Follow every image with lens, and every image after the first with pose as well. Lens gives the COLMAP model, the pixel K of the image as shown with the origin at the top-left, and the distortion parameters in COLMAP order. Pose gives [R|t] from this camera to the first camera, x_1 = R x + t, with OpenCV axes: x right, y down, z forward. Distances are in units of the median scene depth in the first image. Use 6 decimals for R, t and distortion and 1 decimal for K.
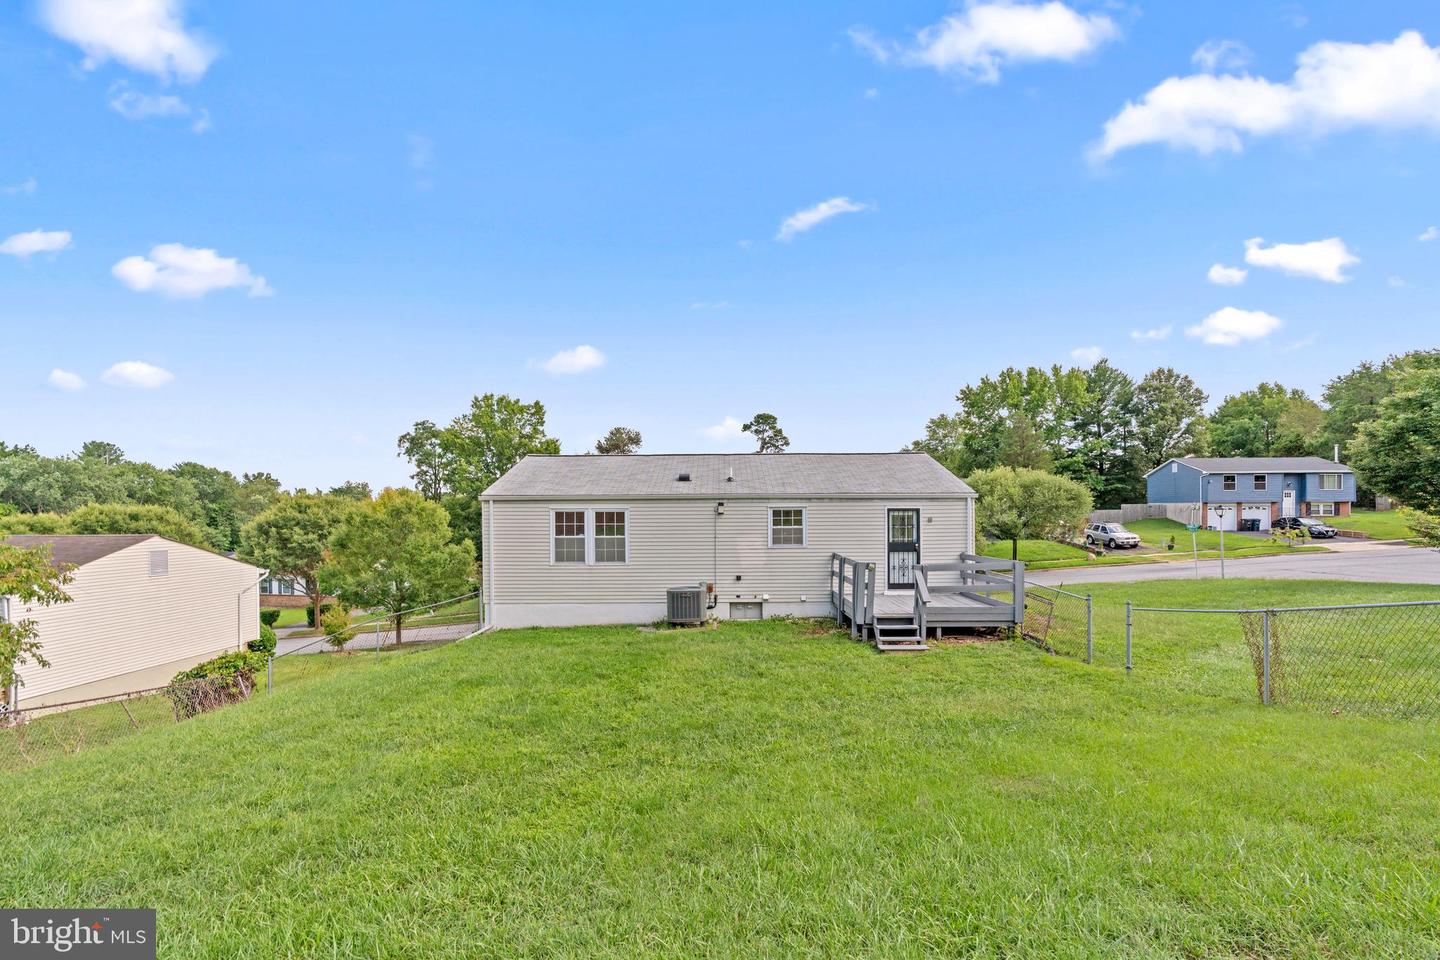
lens RADIAL K [[660.0, 0, 719.6], [0, 660.0, 520.8], [0, 0, 1]] dist [-0.009950, 0.000437]
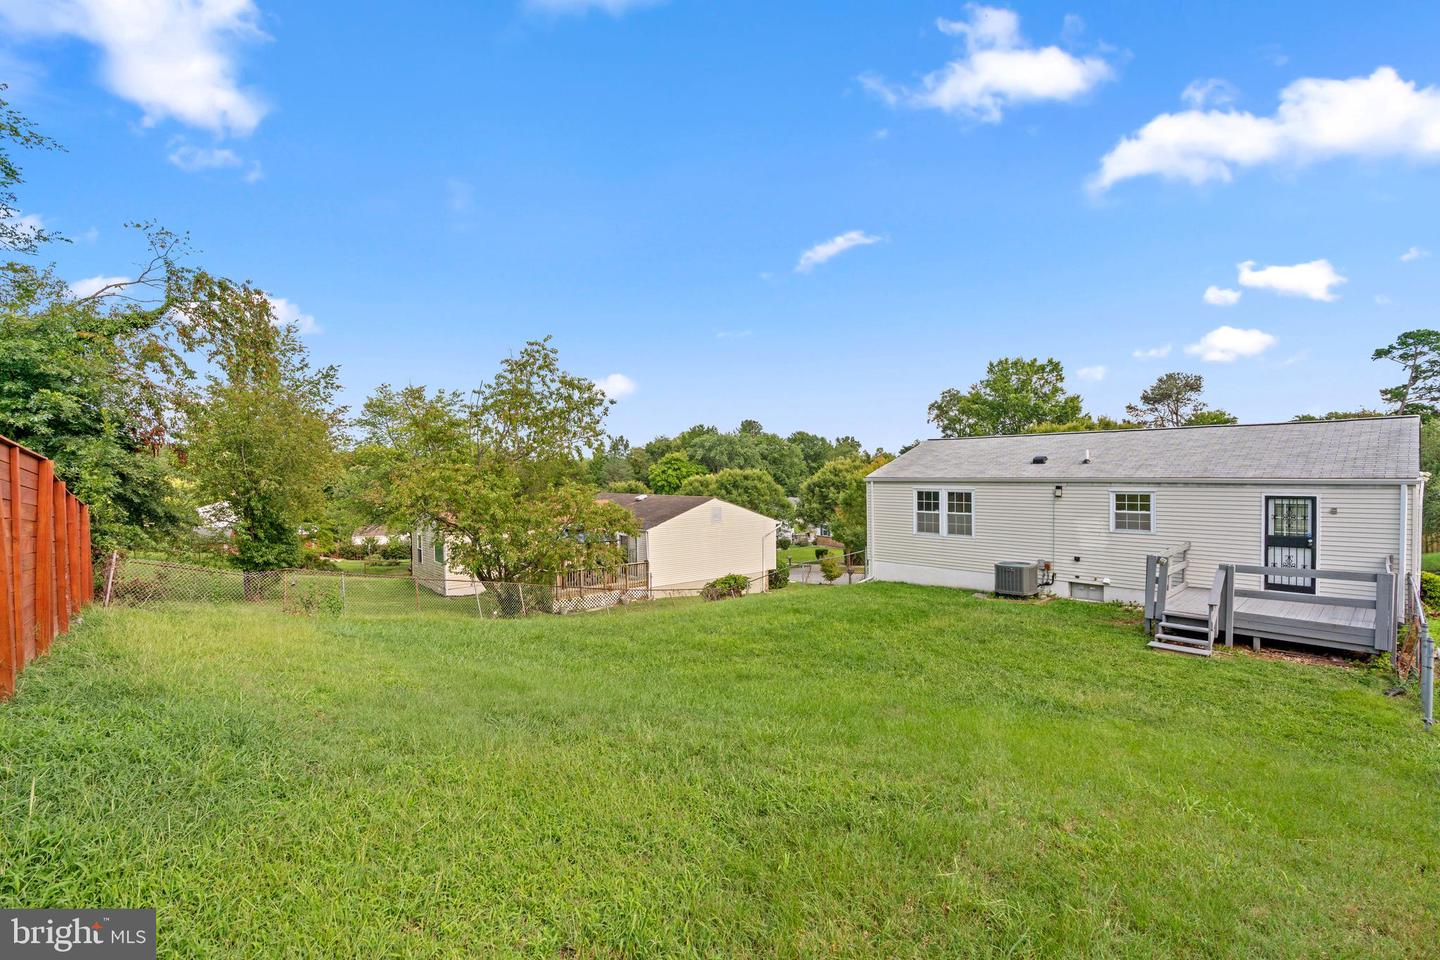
lens RADIAL K [[648.8, 0, 718.3], [0, 648.8, 487.9], [0, 0, 1]] dist [-0.004580, 0.000517]
pose [[0.677467, 0.018052, -0.735332, 0.389576], [-0.001845, 0.999737, 0.022843, -0.046515], [0.735551, -0.014119, 0.677322, -0.094857]]
